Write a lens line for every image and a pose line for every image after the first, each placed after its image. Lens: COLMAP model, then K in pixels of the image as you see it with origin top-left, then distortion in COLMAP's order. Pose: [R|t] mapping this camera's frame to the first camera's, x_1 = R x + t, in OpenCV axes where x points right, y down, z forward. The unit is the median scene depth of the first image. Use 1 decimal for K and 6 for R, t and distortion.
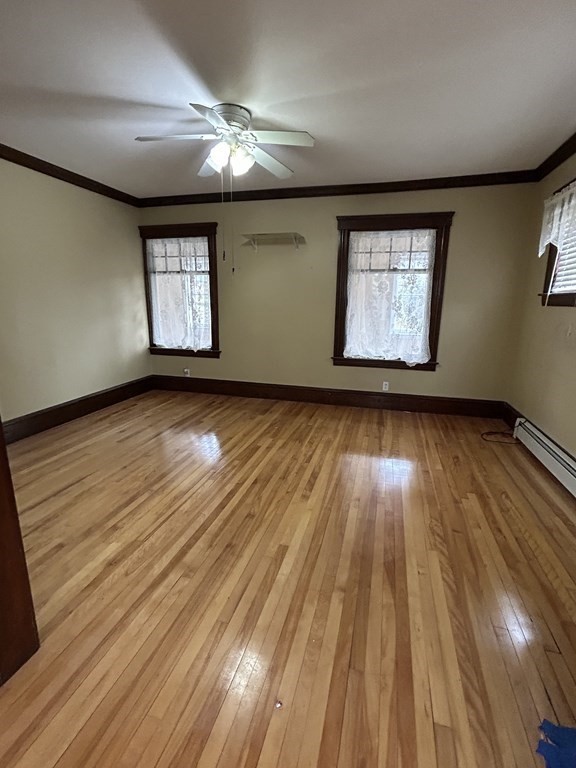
lens RADIAL K [[359.9, 0, 289.3], [0, 359.9, 382.1], [0, 0, 1]] dist [-0.009747, 0.004086]
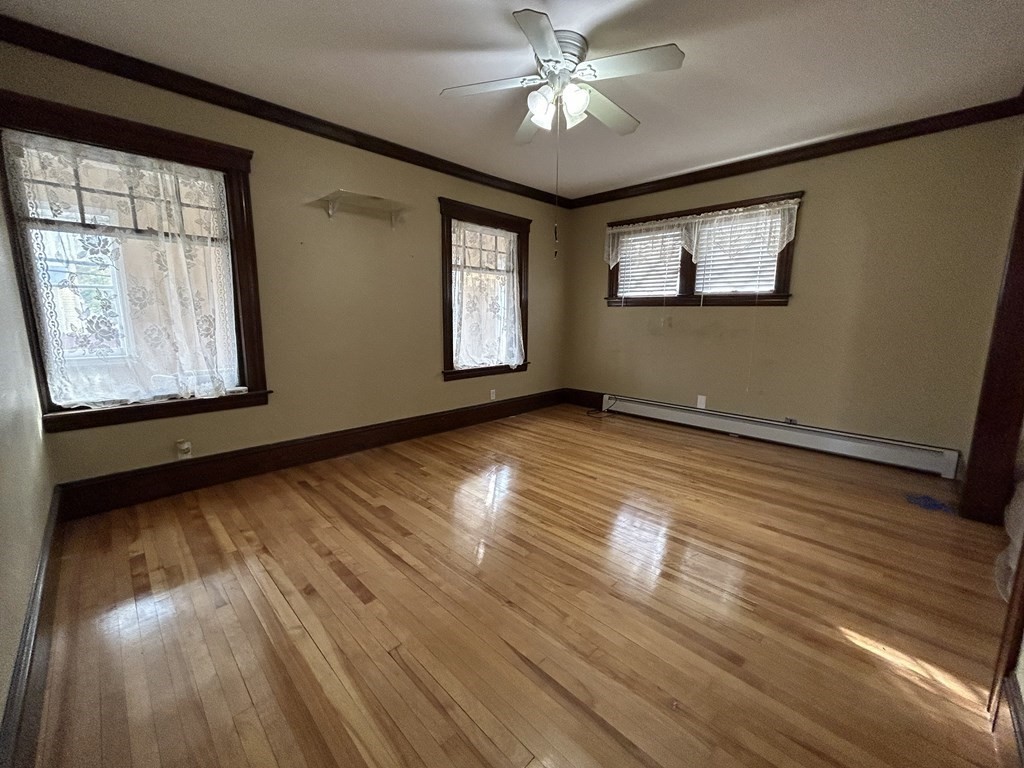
lens RADIAL K [[412.2, 0, 509.6], [0, 412.2, 379.6], [0, 0, 1]] dist [-0.001824, 0.000921]
pose [[0.502234, -0.143624, 0.852721, -0.625174], [0.192663, 0.979909, 0.051572, -0.075987], [-0.842996, 0.138386, 0.519815, 0.436329]]
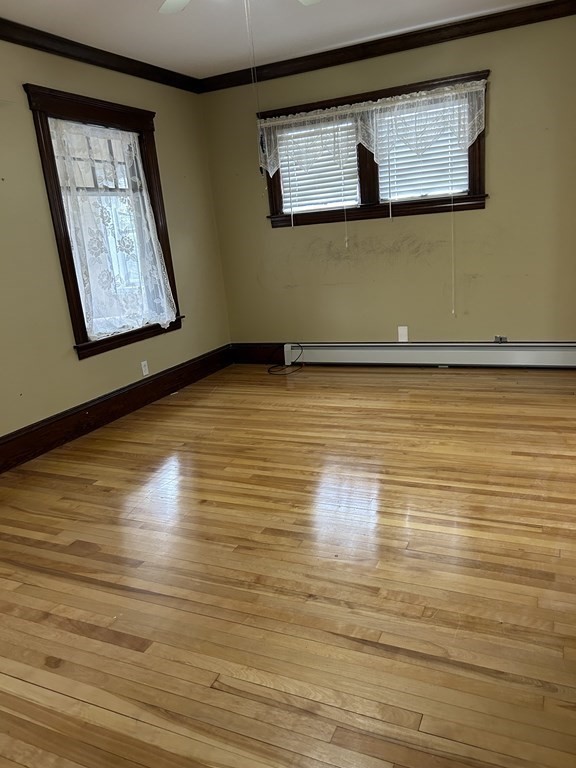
lens RADIAL K [[578.8, 0, 287.3], [0, 578.8, 385.3], [0, 0, 1]] dist [0.049734, -0.057795]
pose [[0.169933, -0.283842, 0.943693, -0.728568], [0.308829, 0.924720, 0.222524, -0.120674], [-0.935814, 0.253626, 0.244800, 0.531492]]
